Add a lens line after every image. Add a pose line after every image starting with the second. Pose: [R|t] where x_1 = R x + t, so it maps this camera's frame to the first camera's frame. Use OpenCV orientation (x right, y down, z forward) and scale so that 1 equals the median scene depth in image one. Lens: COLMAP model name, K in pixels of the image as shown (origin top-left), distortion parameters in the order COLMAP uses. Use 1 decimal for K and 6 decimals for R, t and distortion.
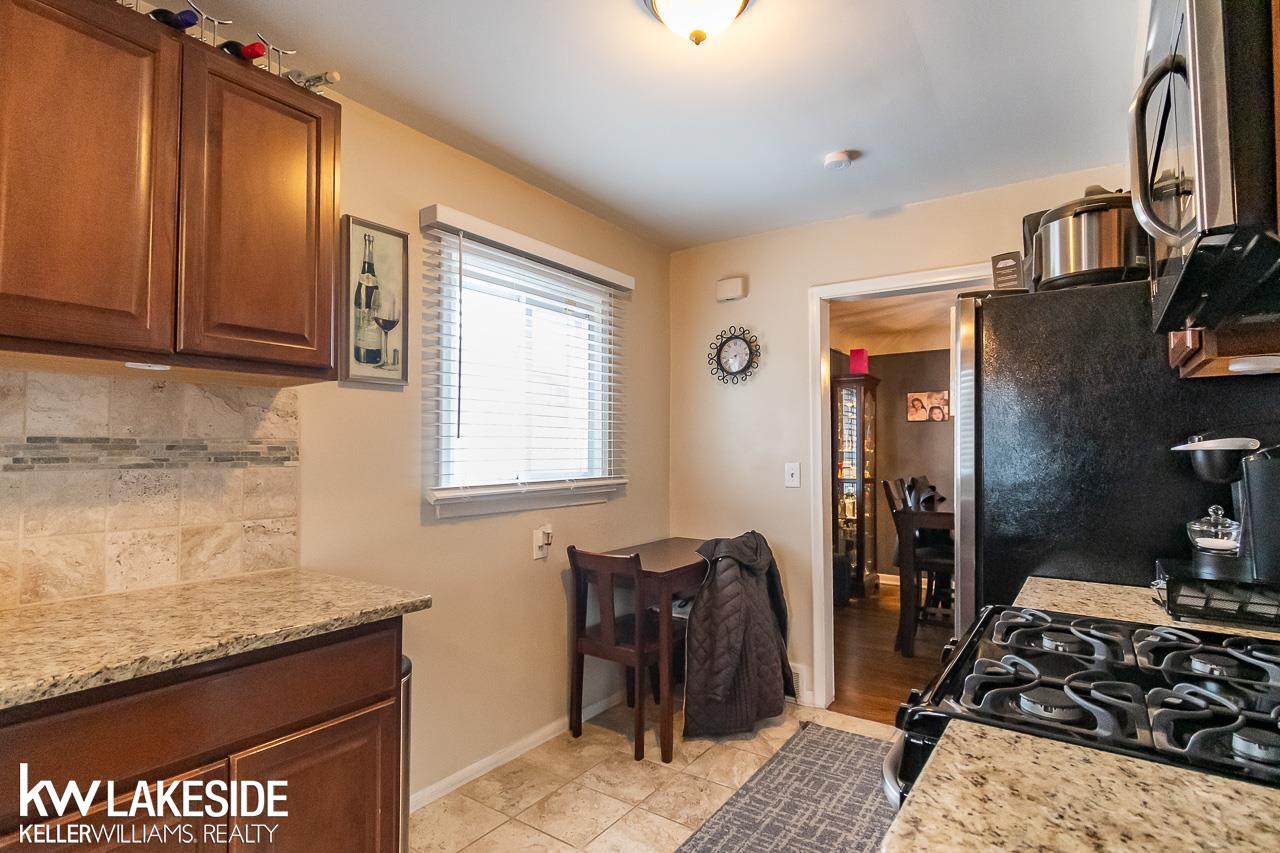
lens RADIAL K [[579.6, 0, 640.0], [0, 579.6, 426.5], [0, 0, 1]] dist [0.002851, 0.000115]
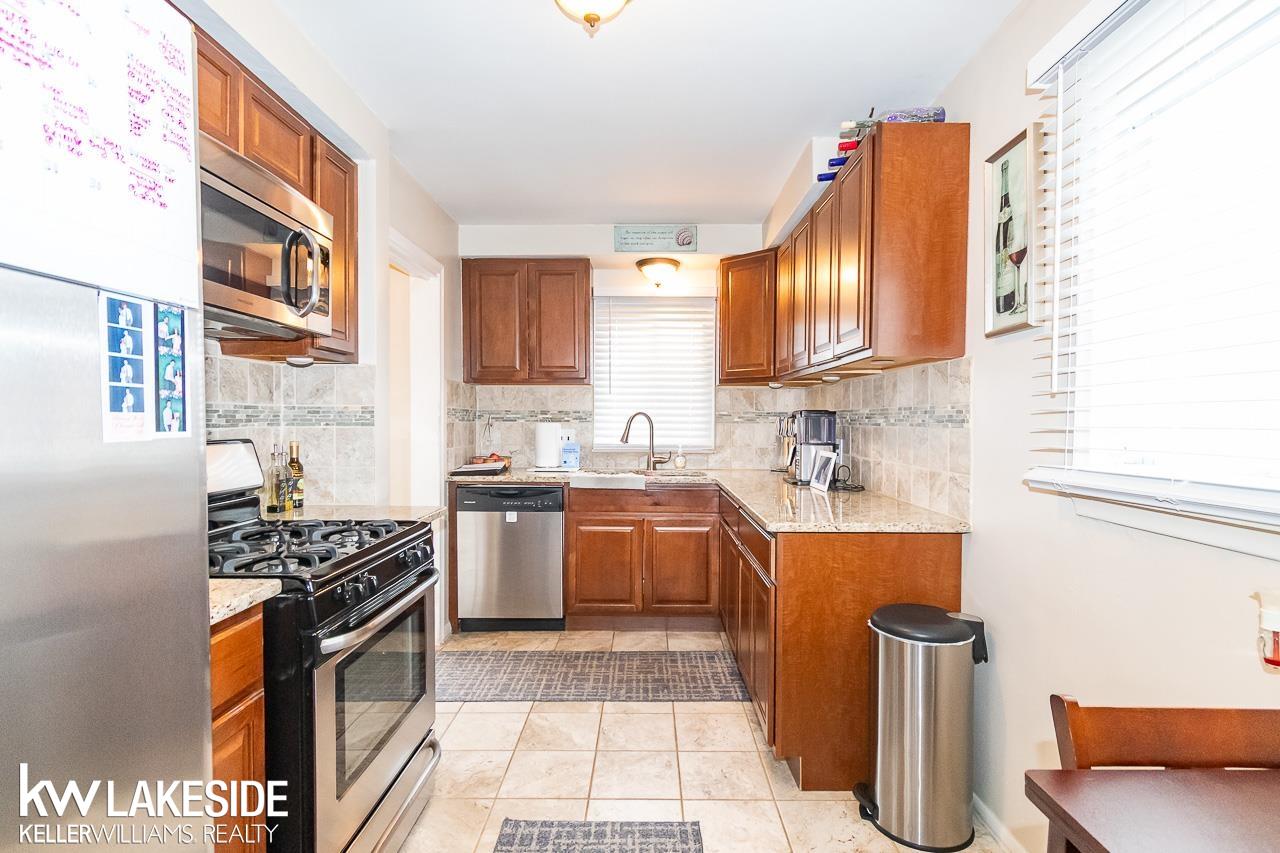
lens RADIAL K [[579.6, 0, 640.0], [0, 579.6, 426.5], [0, 0, 1]] dist [0.002851, 0.000115]
pose [[-0.793212, 0.002545, -0.608940, 0.491184], [0.020043, 0.999559, -0.021931, 0.070065], [0.608616, -0.029601, -0.792913, 1.351374]]
